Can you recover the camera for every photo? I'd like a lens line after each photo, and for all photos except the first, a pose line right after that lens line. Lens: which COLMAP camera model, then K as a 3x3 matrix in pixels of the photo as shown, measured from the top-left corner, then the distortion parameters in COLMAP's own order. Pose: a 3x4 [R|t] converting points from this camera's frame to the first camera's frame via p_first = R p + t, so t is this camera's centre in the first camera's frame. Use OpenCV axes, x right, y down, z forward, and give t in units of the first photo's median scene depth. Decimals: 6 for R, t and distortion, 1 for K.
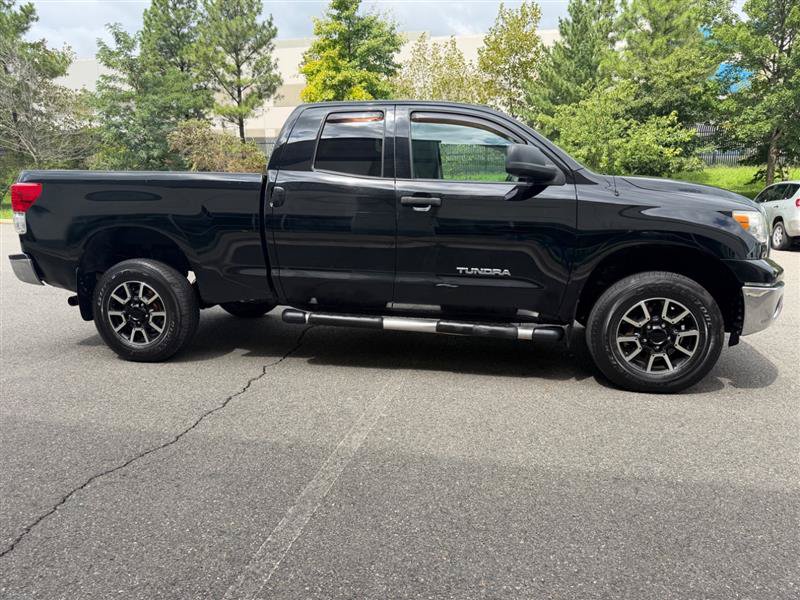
lens RADIAL K [[575.1, 0, 400.0], [0, 575.1, 300.0], [0, 0, 1]] dist [-0.000311, 0.001428]
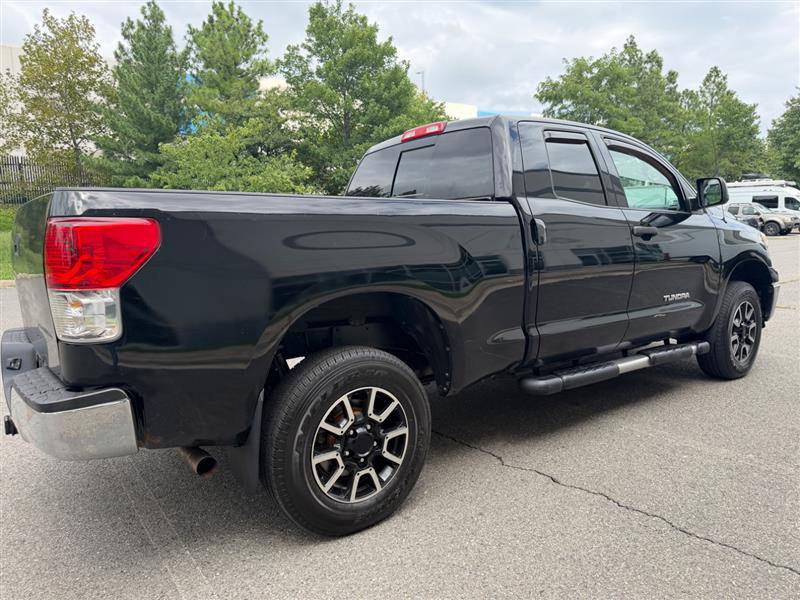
lens RADIAL K [[575.1, 0, 400.0], [0, 575.1, 300.0], [0, 0, 1]] dist [-0.000311, 0.001428]
pose [[0.663024, -0.114451, 0.739798, -0.828887], [0.159759, 0.987110, 0.009532, -0.115182], [-0.731352, 0.111869, 0.672762, 0.574580]]
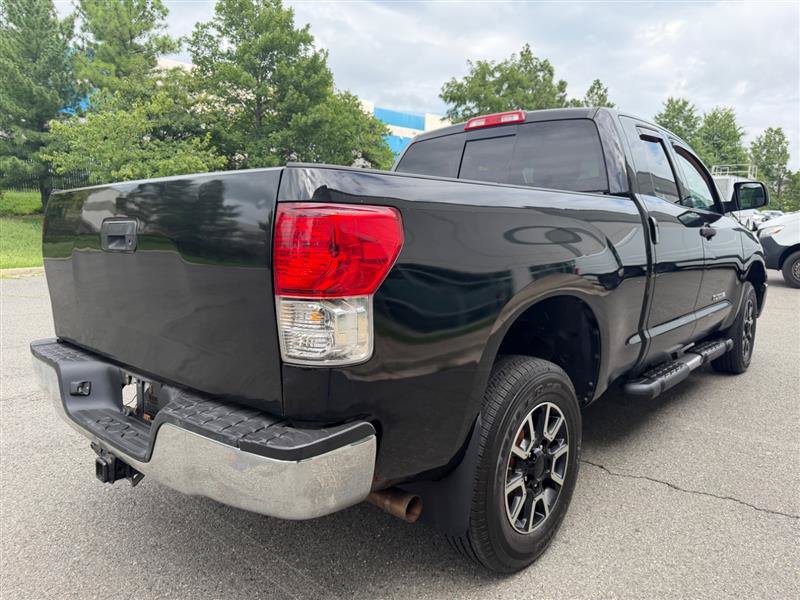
lens RADIAL K [[572.2, 0, 402.8], [0, 572.2, 301.0], [0, 0, 1]] dist [0.008420, -0.005607]
pose [[0.501455, -0.124933, 0.856116, -0.920879], [0.157386, 0.986182, 0.051727, -0.162261], [-0.850748, 0.108802, 0.514188, 0.823125]]
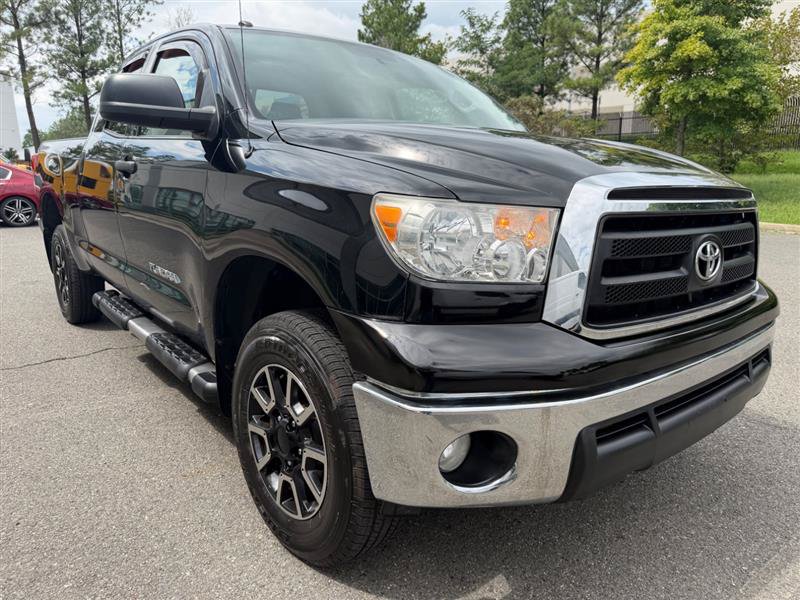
lens RADIAL K [[576.1, 0, 403.6], [0, 576.1, 302.0], [0, 0, 1]] dist [-0.005615, 0.000169]
pose [[0.771509, 0.148751, -0.618585, 0.681924], [-0.127169, 0.988718, 0.079149, -0.090878], [0.623380, 0.017601, 0.781721, 0.552413]]
